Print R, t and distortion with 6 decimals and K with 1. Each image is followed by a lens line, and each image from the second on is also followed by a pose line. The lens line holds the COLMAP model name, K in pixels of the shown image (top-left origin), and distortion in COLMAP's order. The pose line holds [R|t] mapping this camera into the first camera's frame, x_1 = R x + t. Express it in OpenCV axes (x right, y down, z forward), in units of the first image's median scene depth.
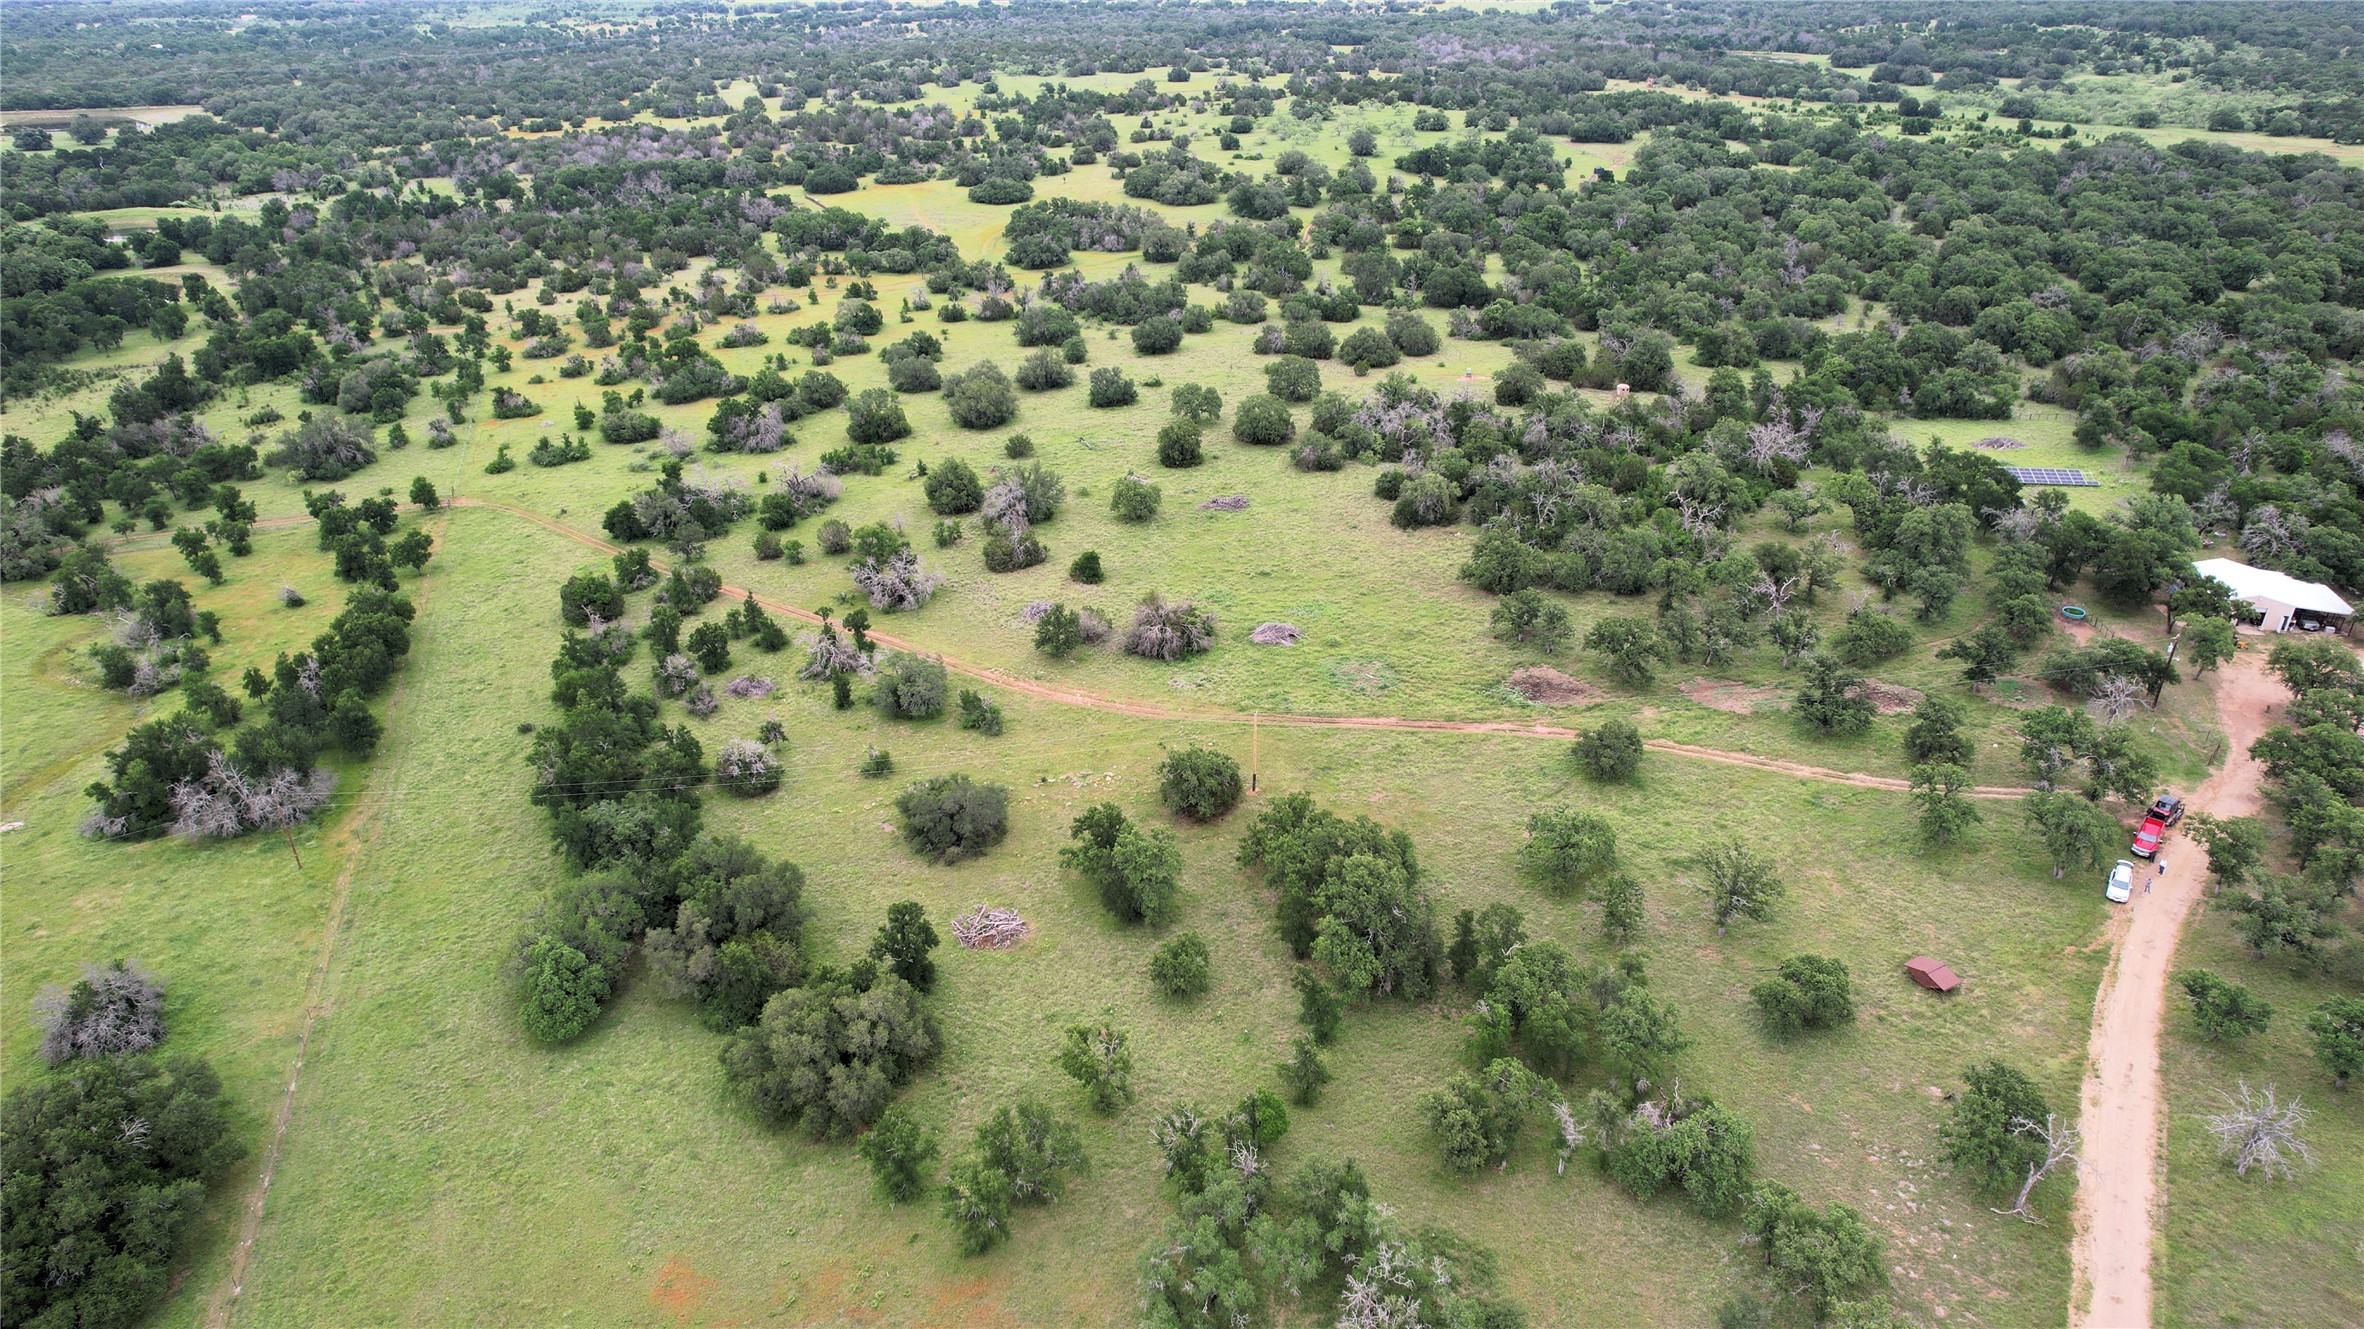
lens RADIAL K [[1514.7, 0, 1178.8], [0, 1514.7, 670.2], [0, 0, 1]] dist [-0.069896, 0.063991]
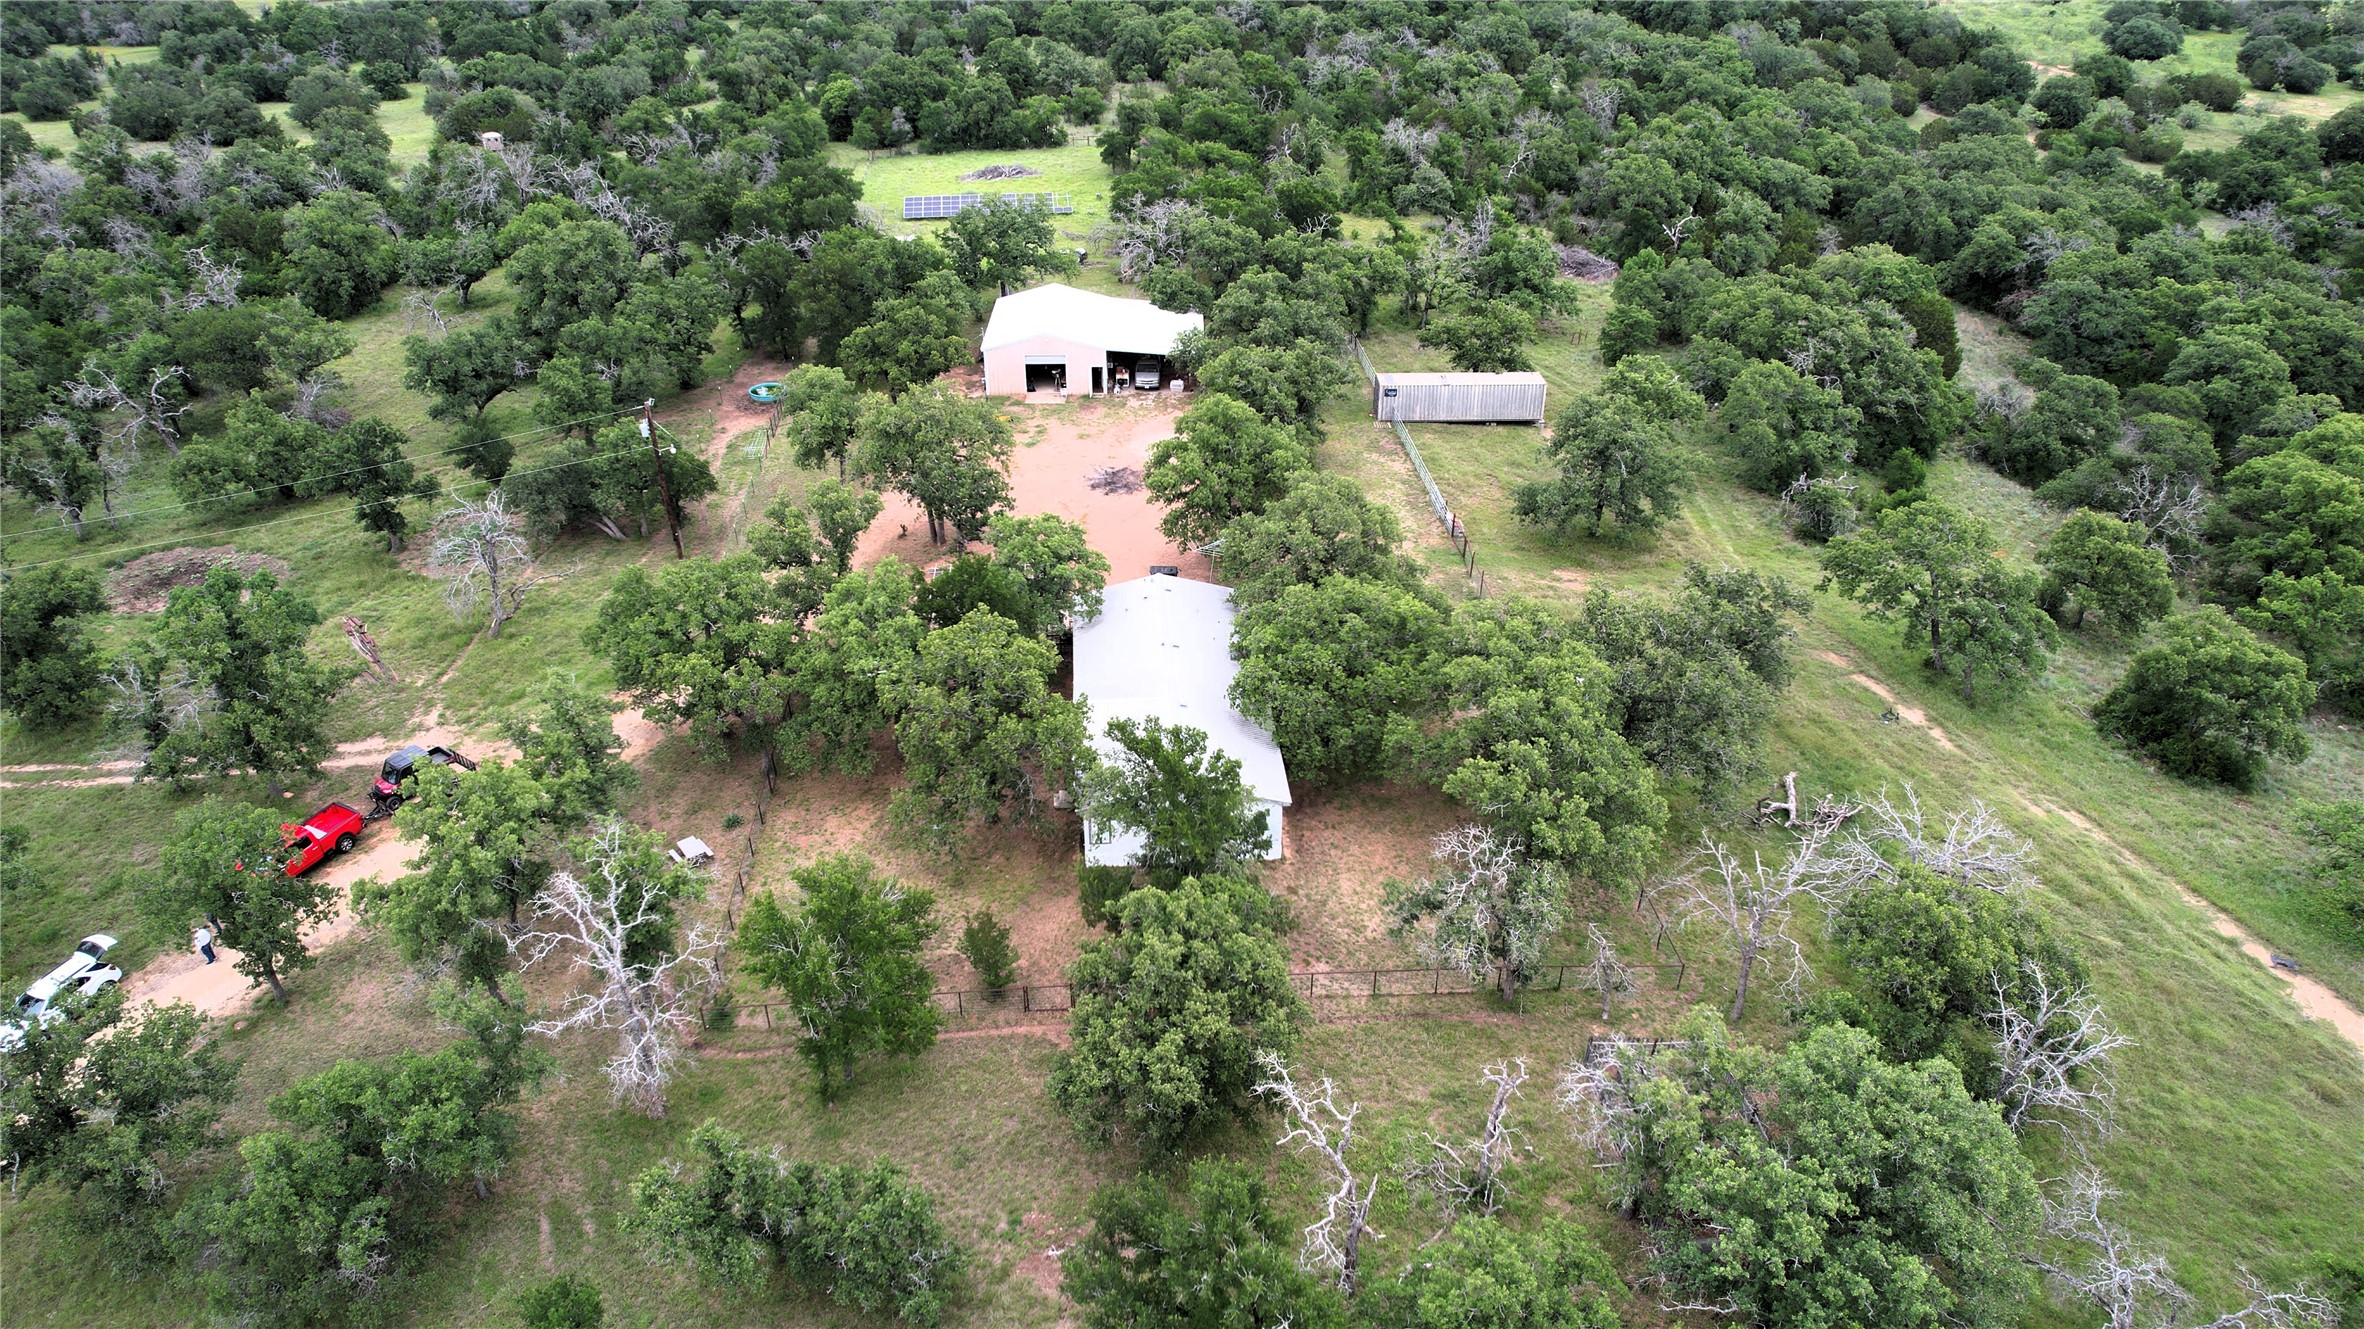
lens RADIAL K [[1514.7, 0, 1200.8], [0, 1514.7, 664.9], [0, 0, 1]] dist [-0.069896, 0.063991]
pose [[0.973729, -0.108856, 0.200004, 0.503169], [0.096325, 0.992787, 0.071381, 0.030645], [-0.206332, -0.050241, 0.977191, 0.322534]]
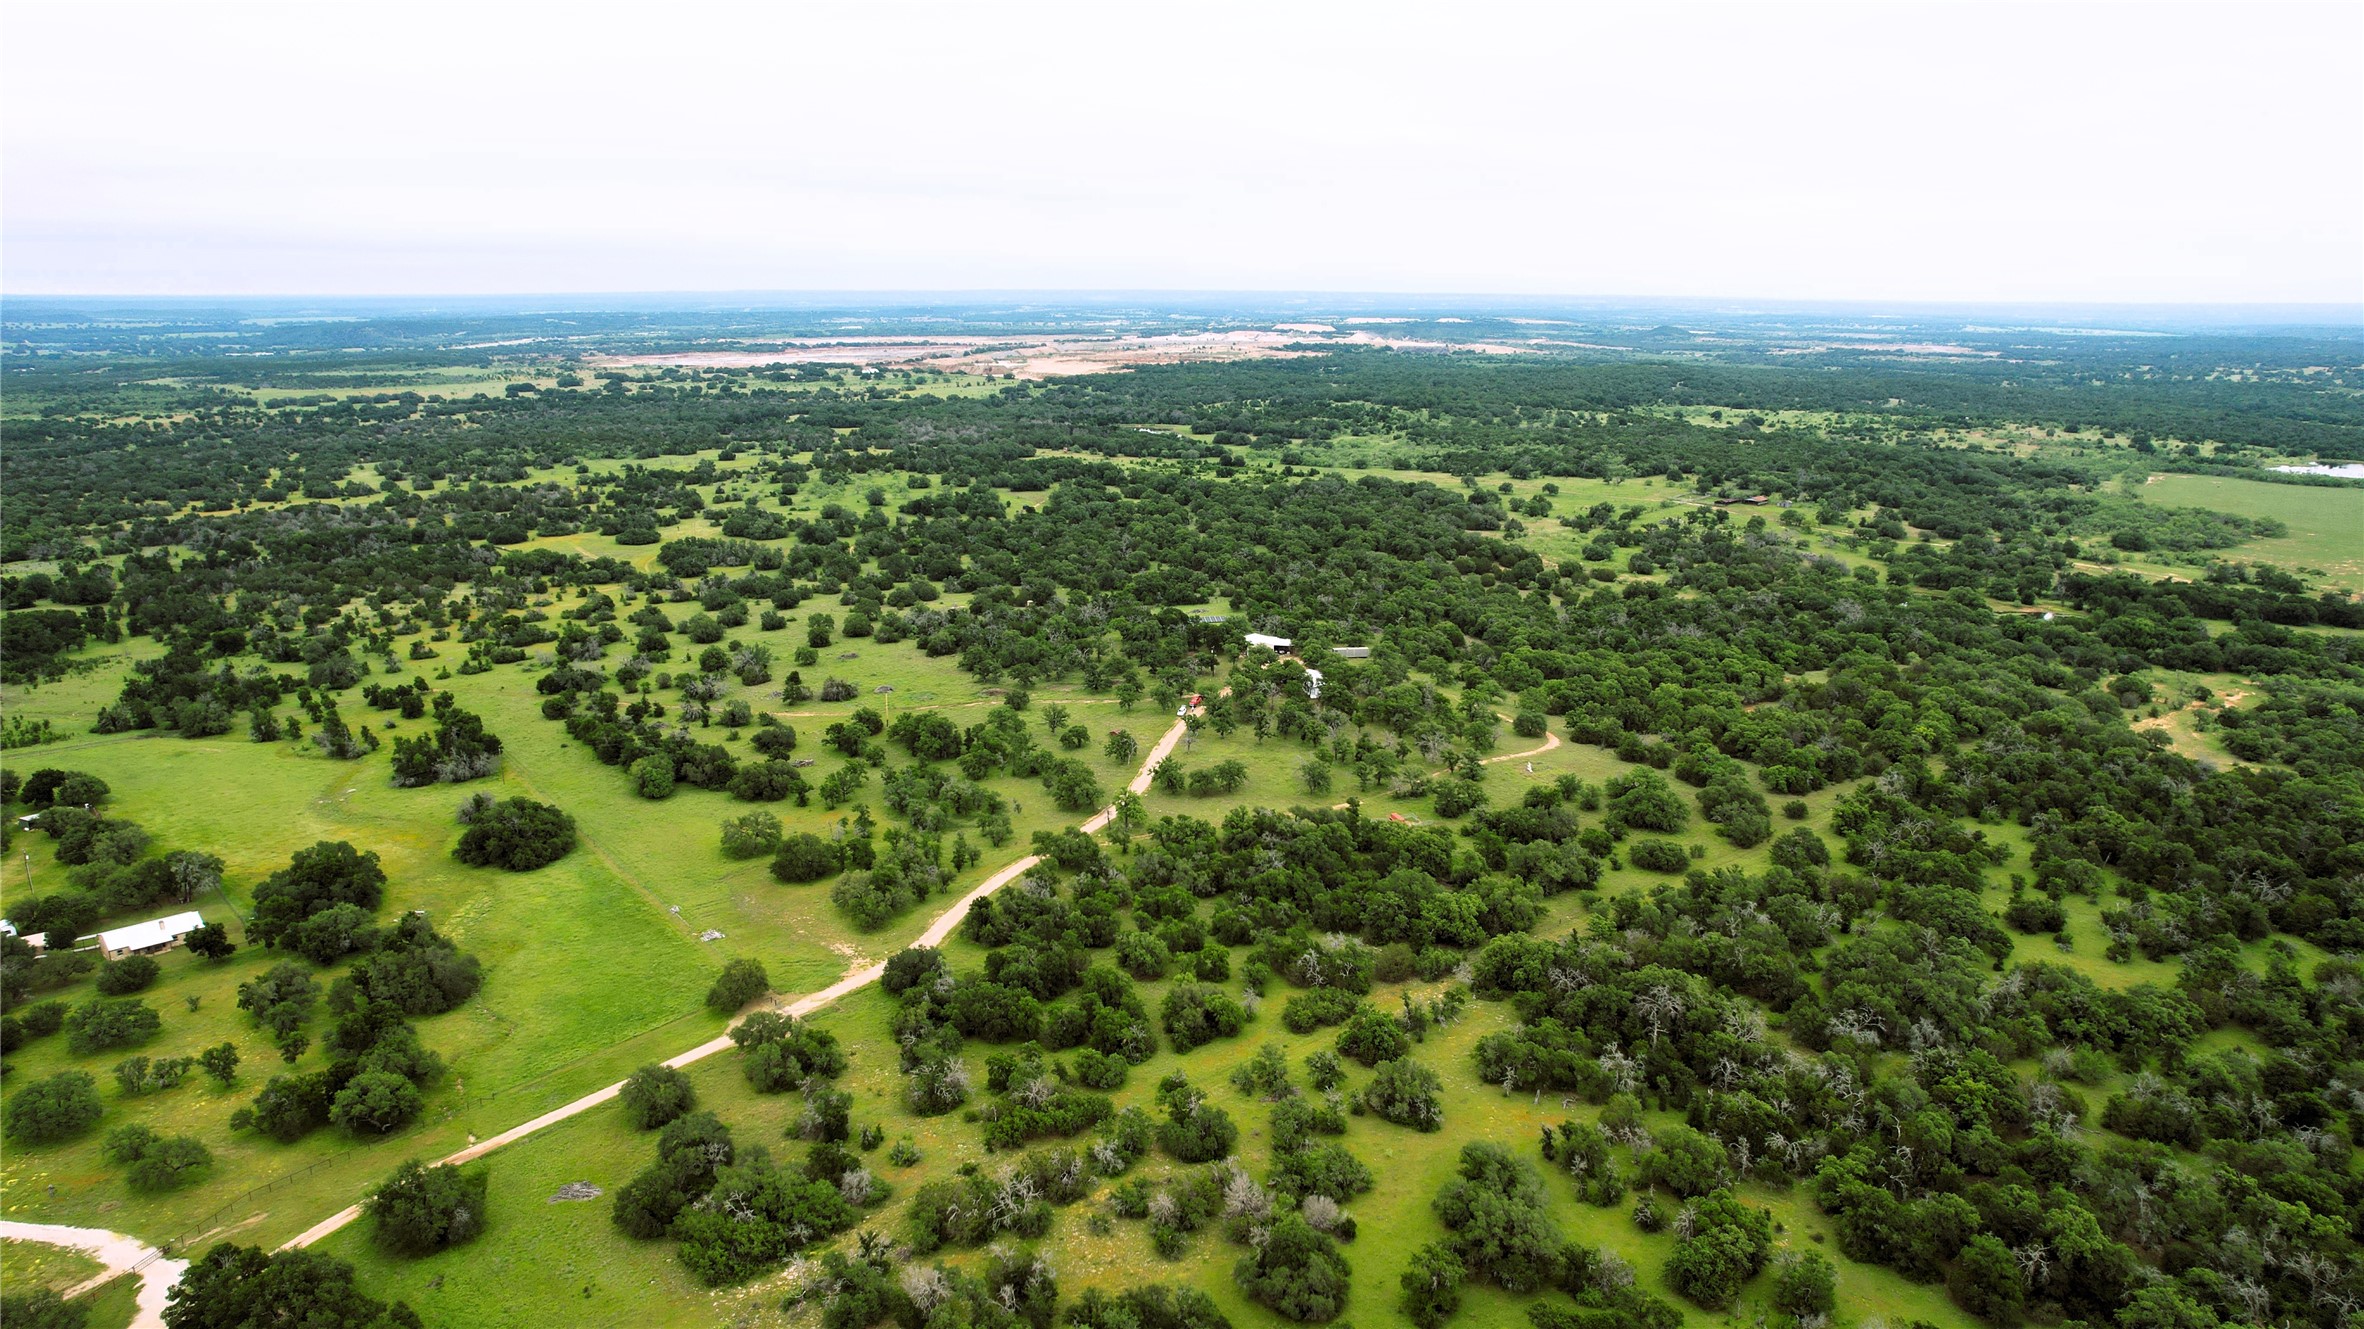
lens RADIAL K [[1514.7, 0, 1191.6], [0, 1514.7, 668.6], [0, 0, 1]] dist [-0.069896, 0.063991]
pose [[0.942355, -0.071378, 0.326912, -0.204119], [0.142902, 0.969257, -0.200301, 0.392840], [-0.302565, 0.235471, 0.923584, -1.086944]]
